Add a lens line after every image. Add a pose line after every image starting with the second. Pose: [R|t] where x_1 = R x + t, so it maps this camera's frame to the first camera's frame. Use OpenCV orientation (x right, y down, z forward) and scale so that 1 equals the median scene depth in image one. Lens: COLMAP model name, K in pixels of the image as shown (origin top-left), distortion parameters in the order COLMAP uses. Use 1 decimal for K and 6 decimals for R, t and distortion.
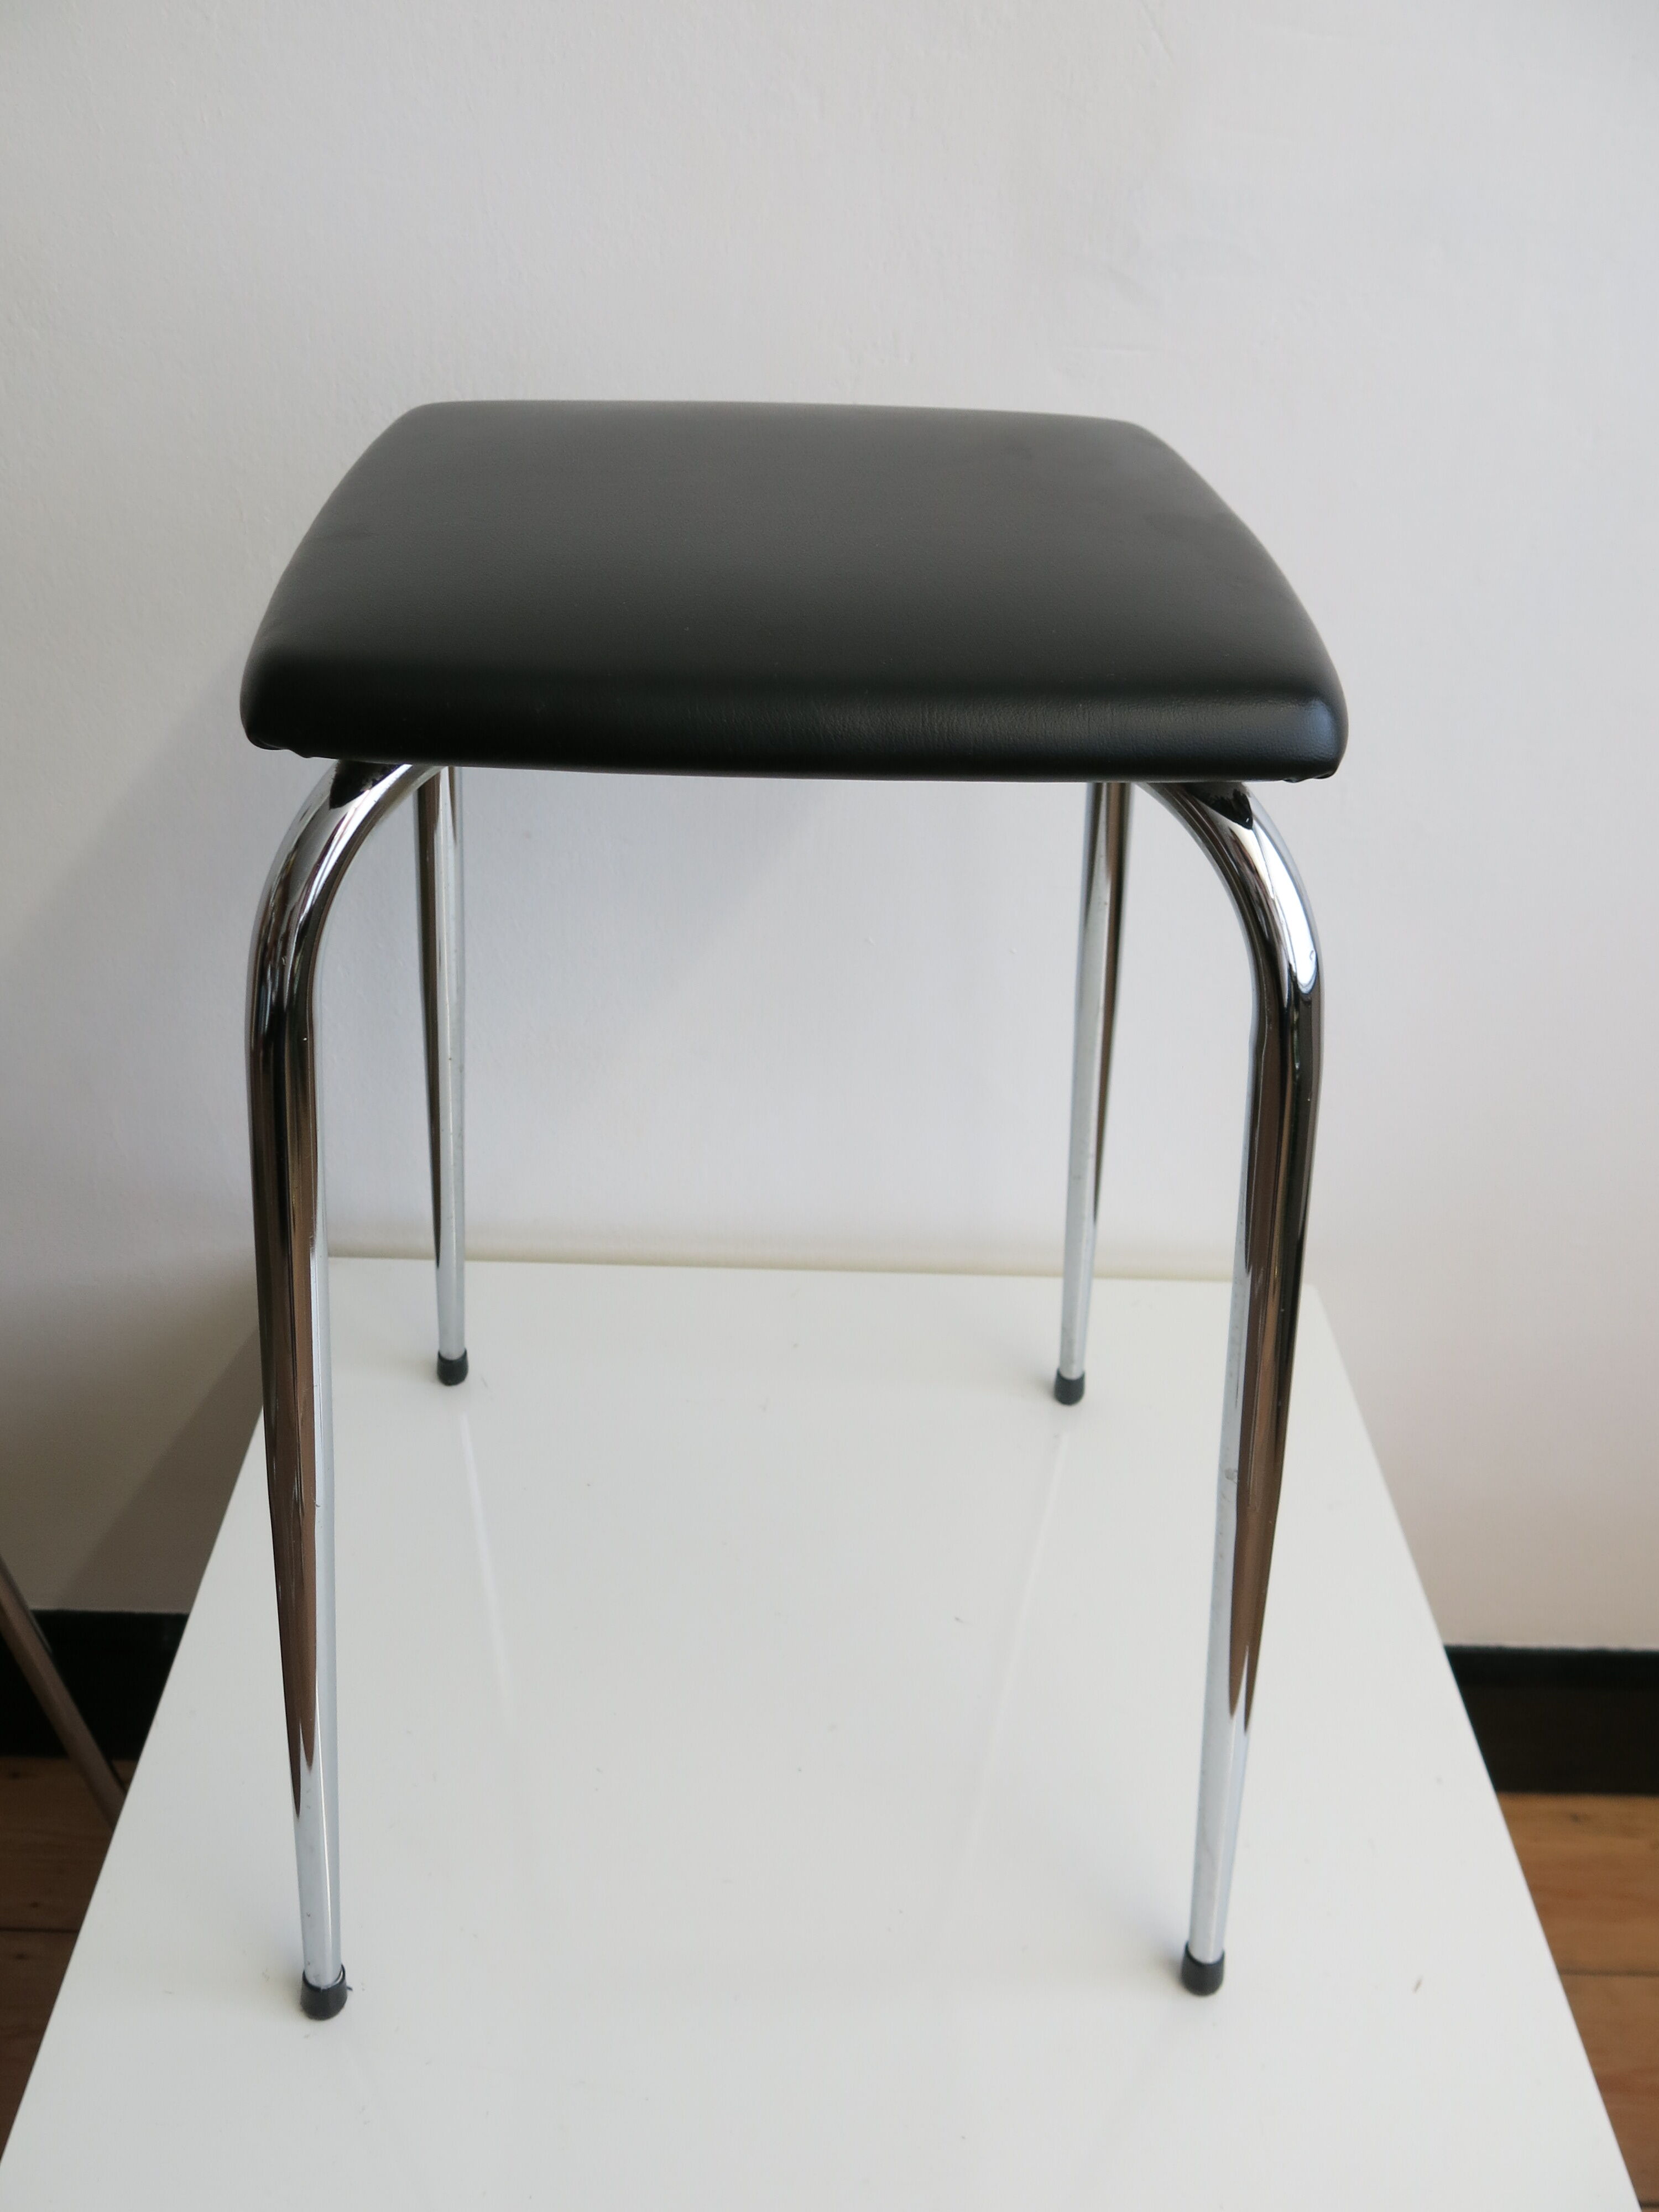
lens RADIAL K [[2090.7, 0, 829.5], [0, 2090.7, 1106.0], [0, 0, 1]] dist [0.041514, -0.001508]
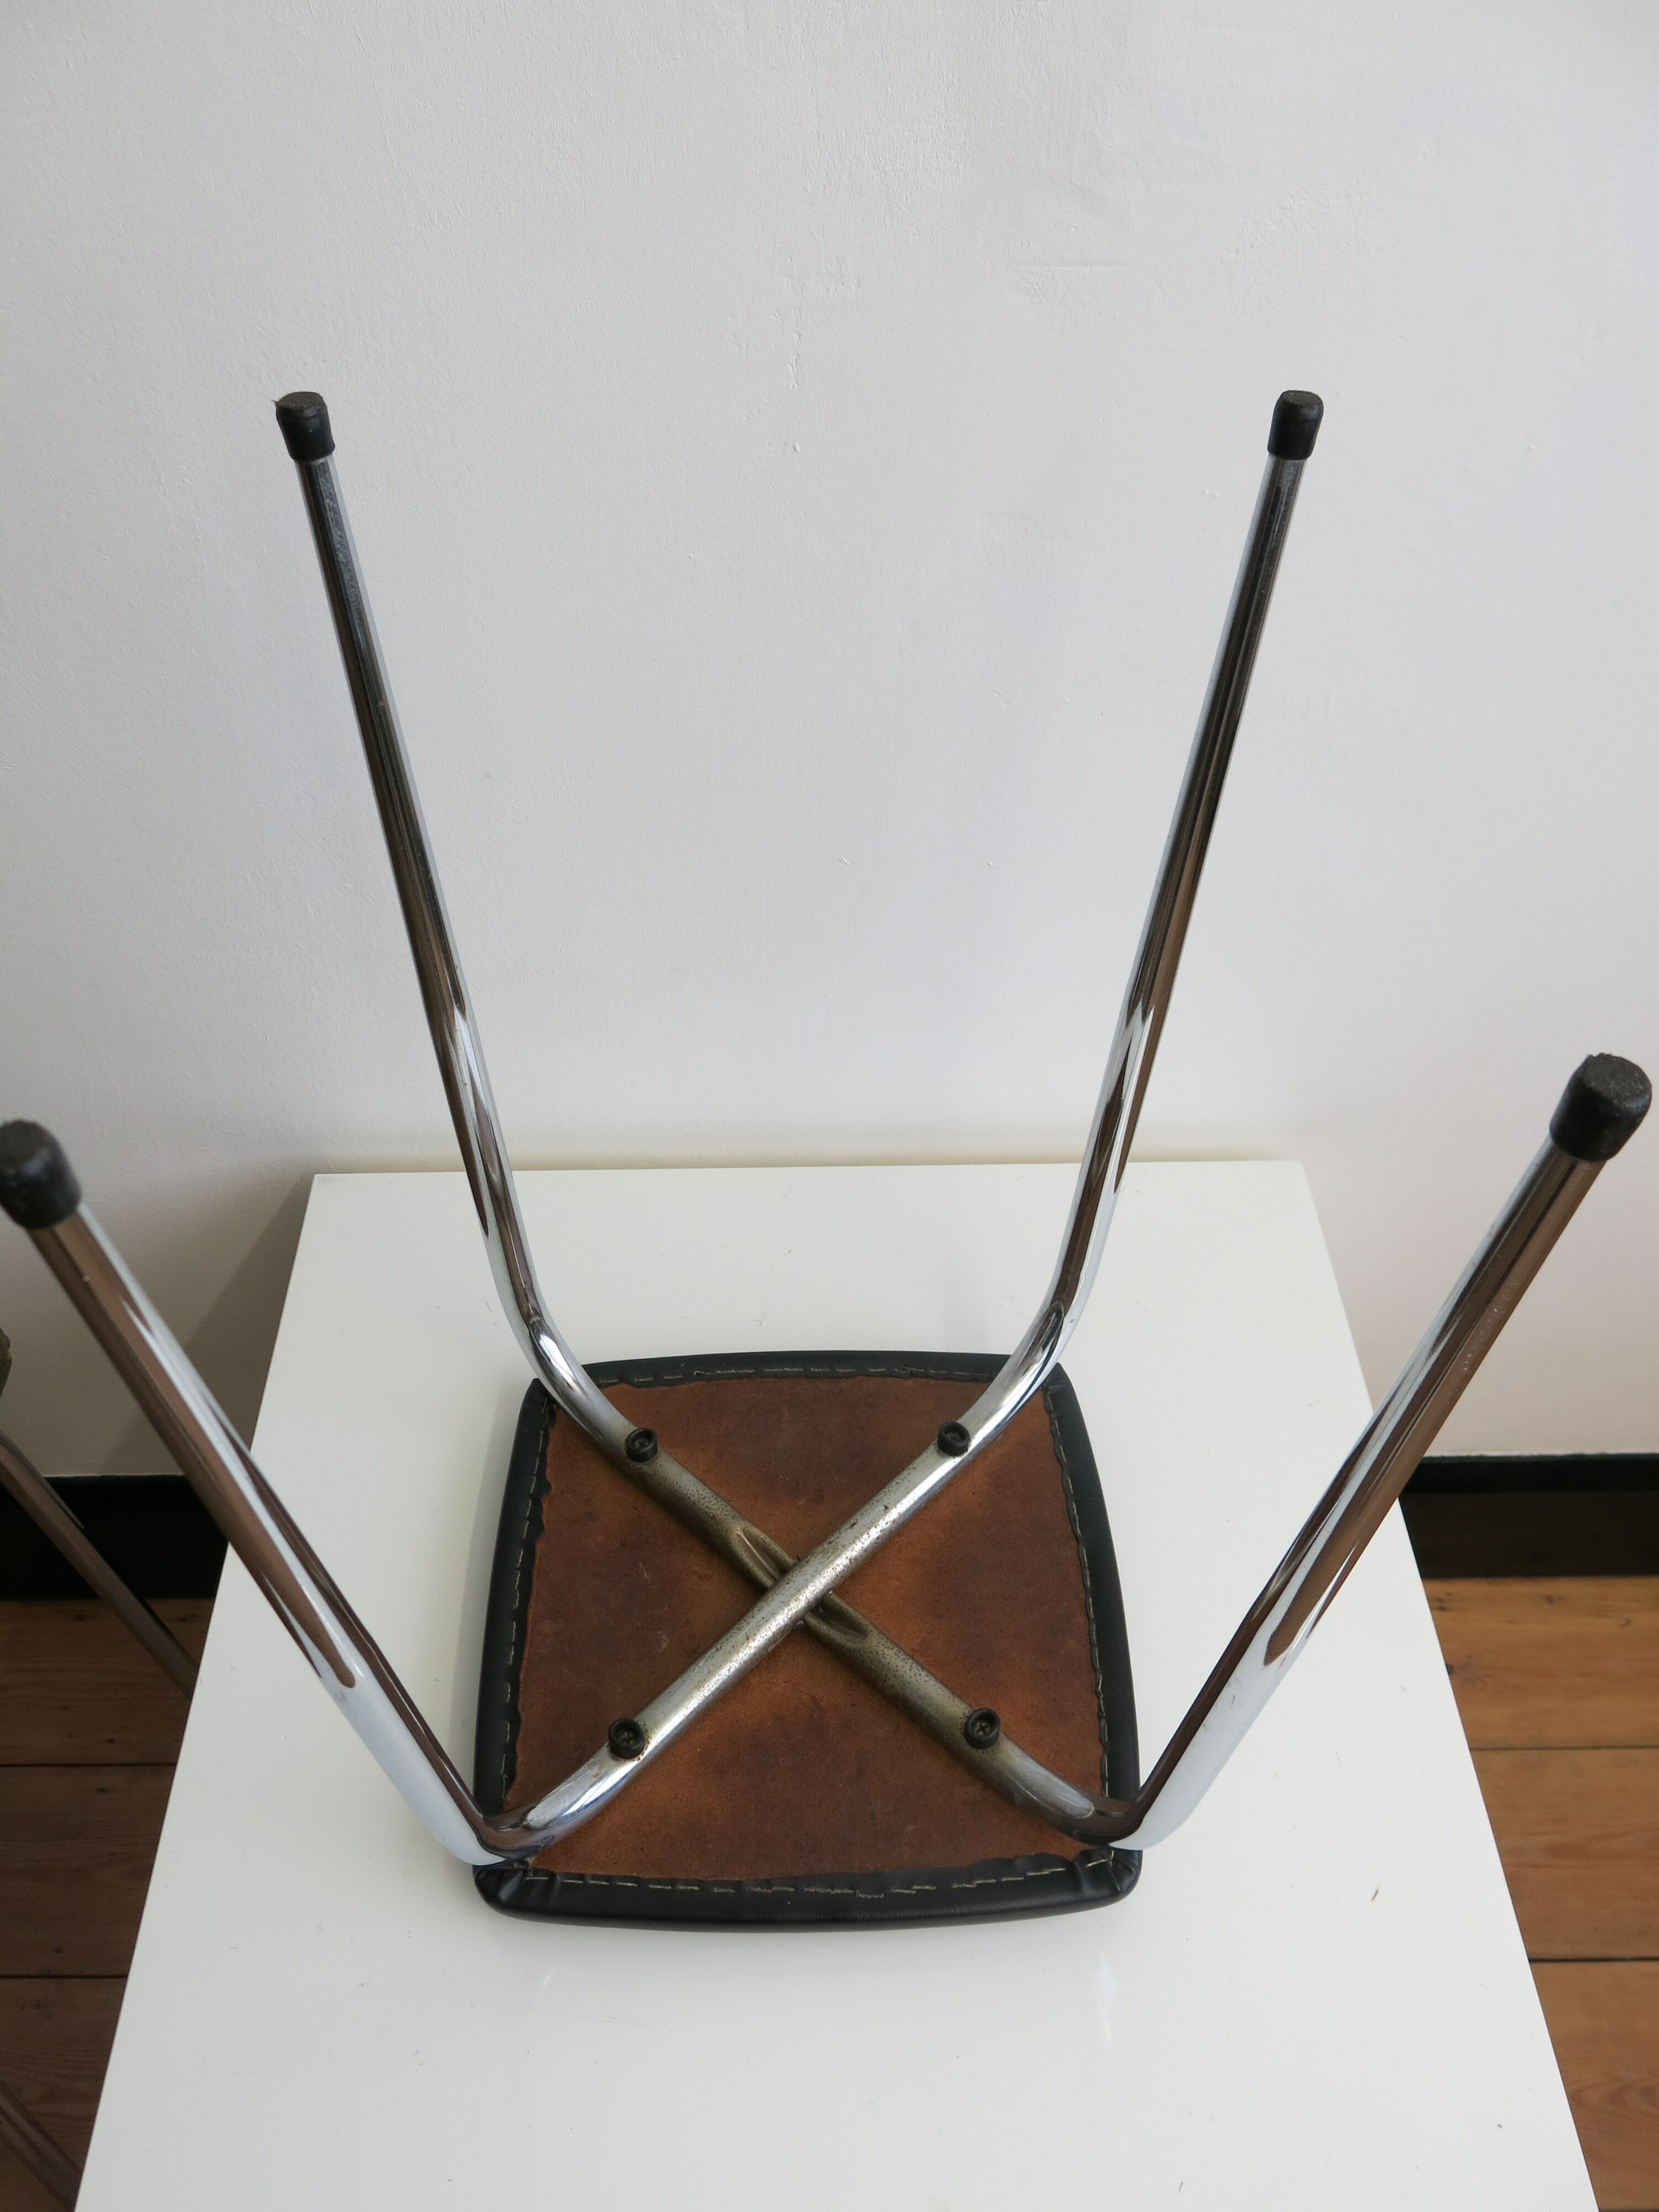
lens RADIAL K [[2090.7, 0, 829.5], [0, 2090.7, 1106.0], [0, 0, 1]] dist [0.041514, -0.001508]
pose [[0.999185, -0.035726, -0.018800, 0.026773], [0.038760, 0.979192, 0.199202, -0.162617], [0.011292, -0.199768, 0.979778, 0.015129]]
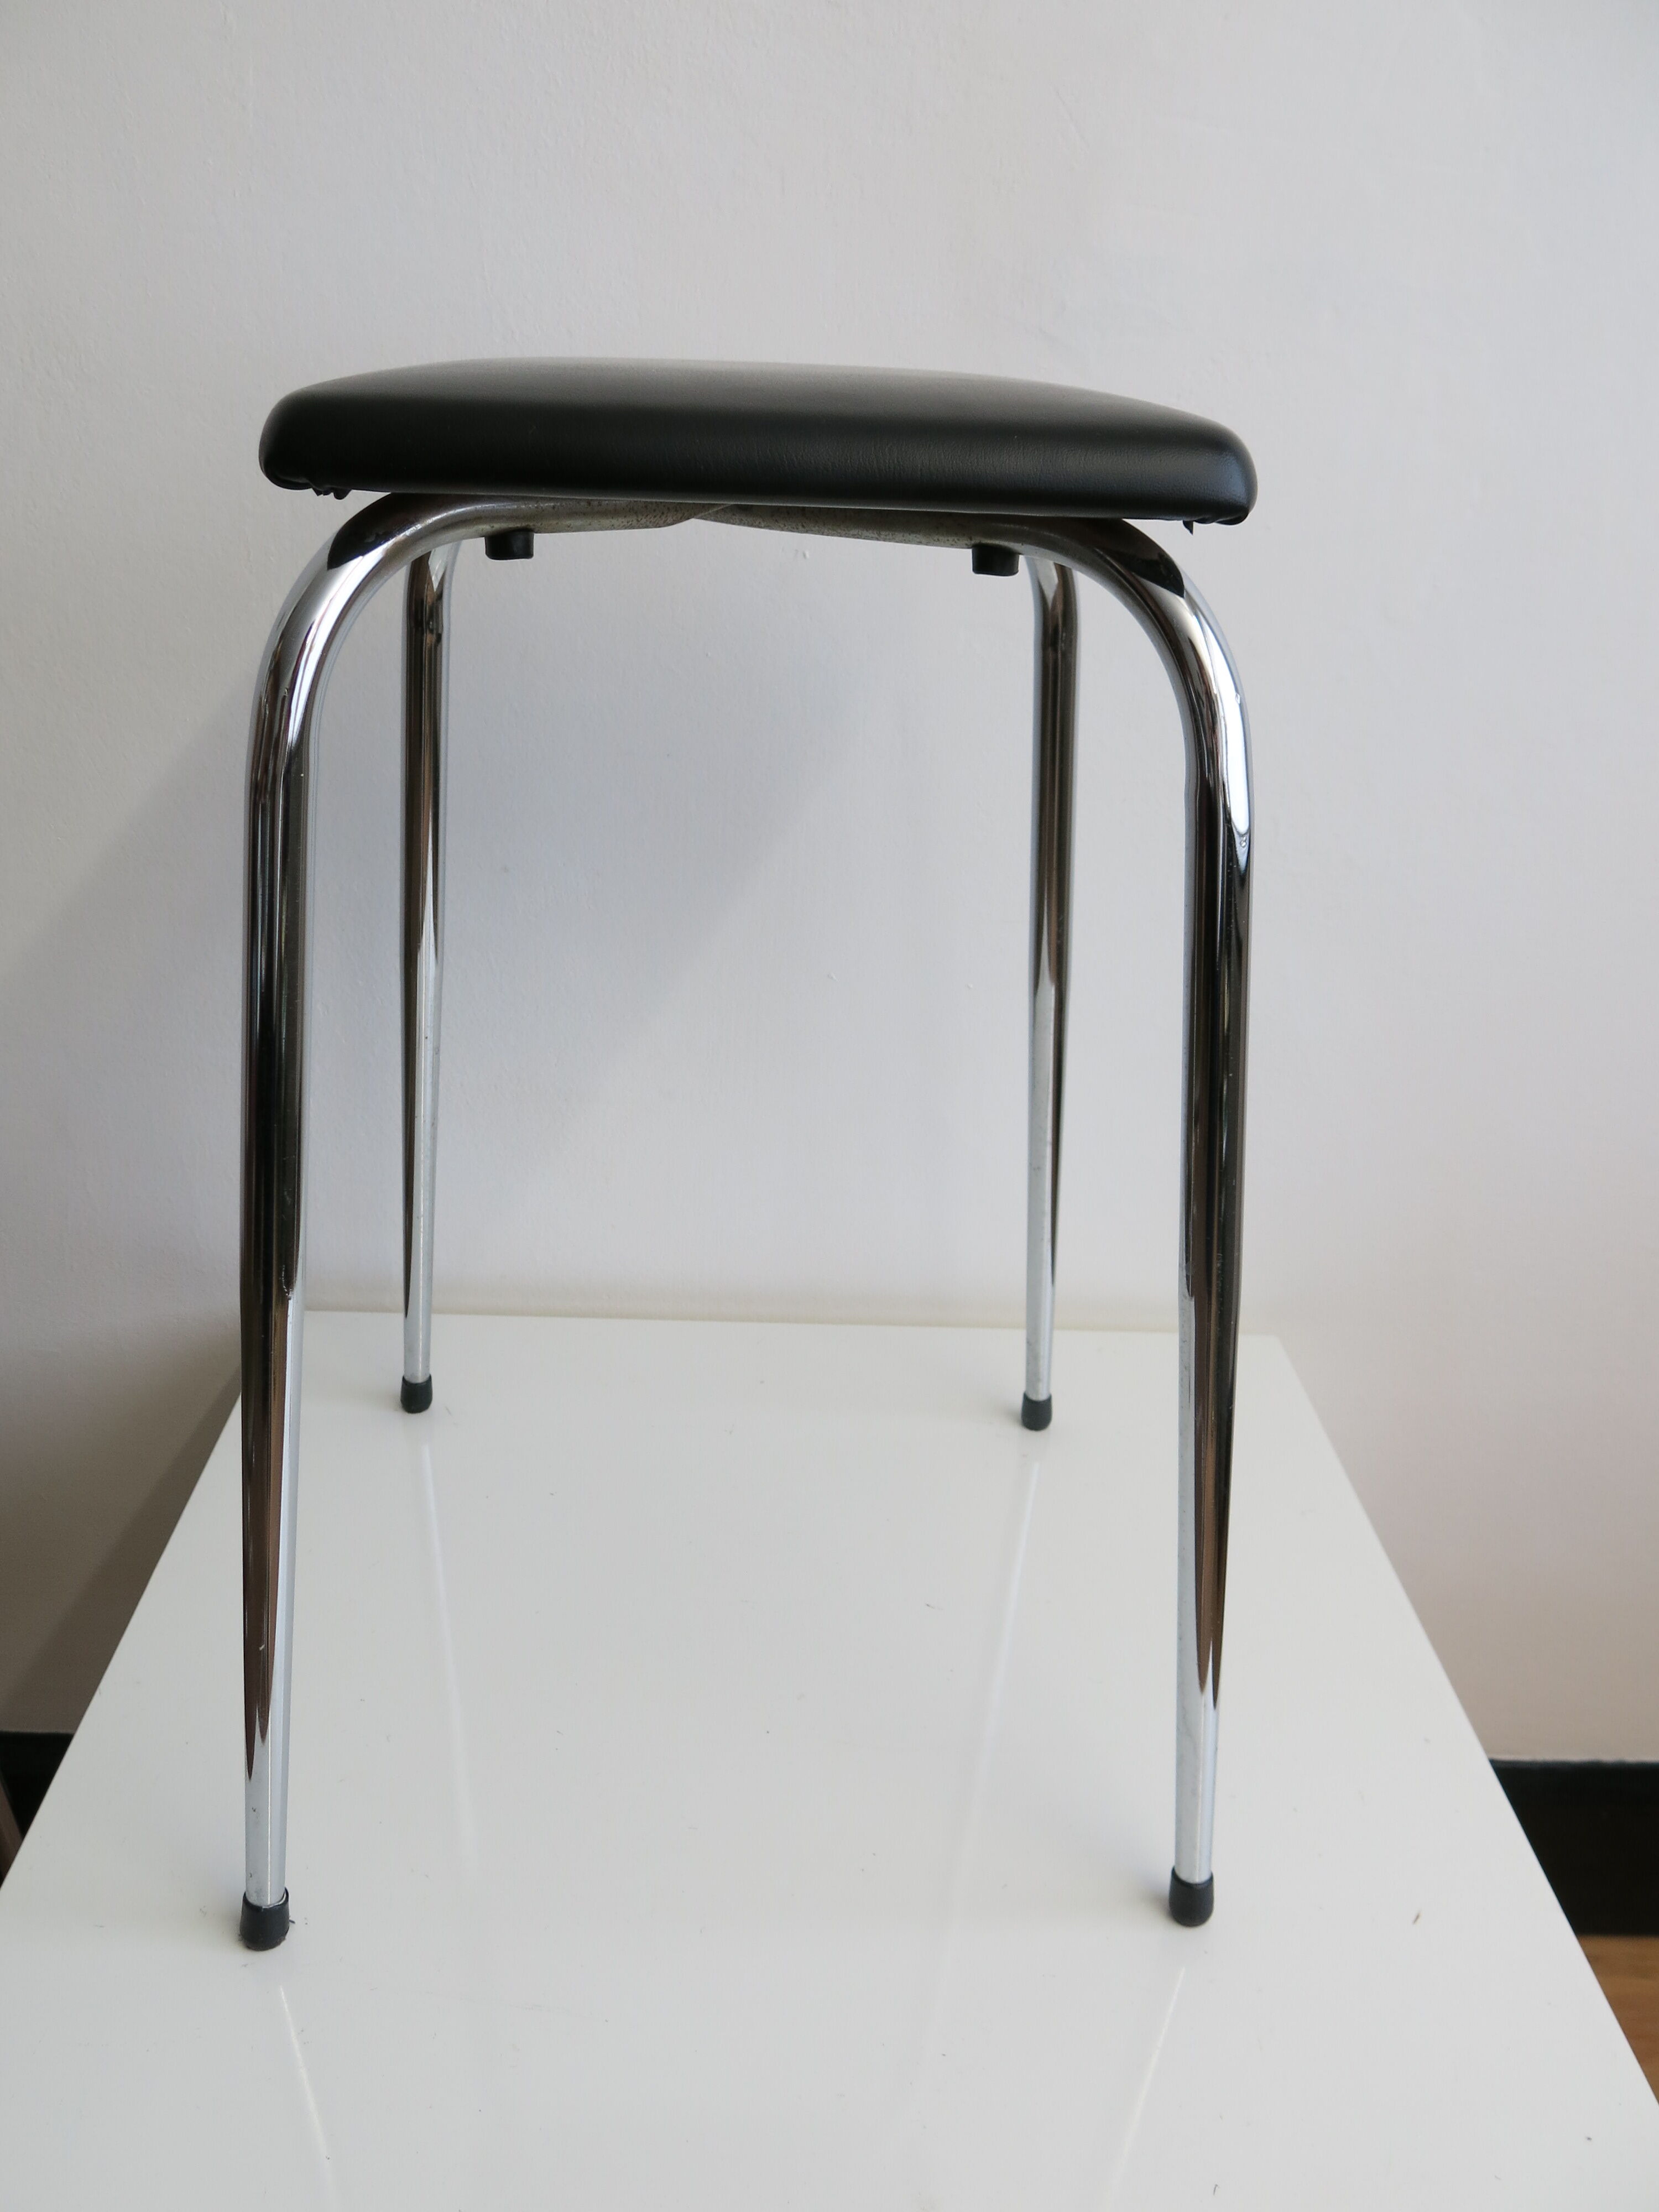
lens RADIAL K [[2090.7, 0, 829.5], [0, 2090.7, 1106.0], [0, 0, 1]] dist [0.041514, -0.001508]
pose [[0.999810, -0.005750, 0.018607, -0.001807], [0.009586, 0.976973, -0.213146, 0.206331], [-0.016953, 0.213284, 0.976843, -0.003349]]
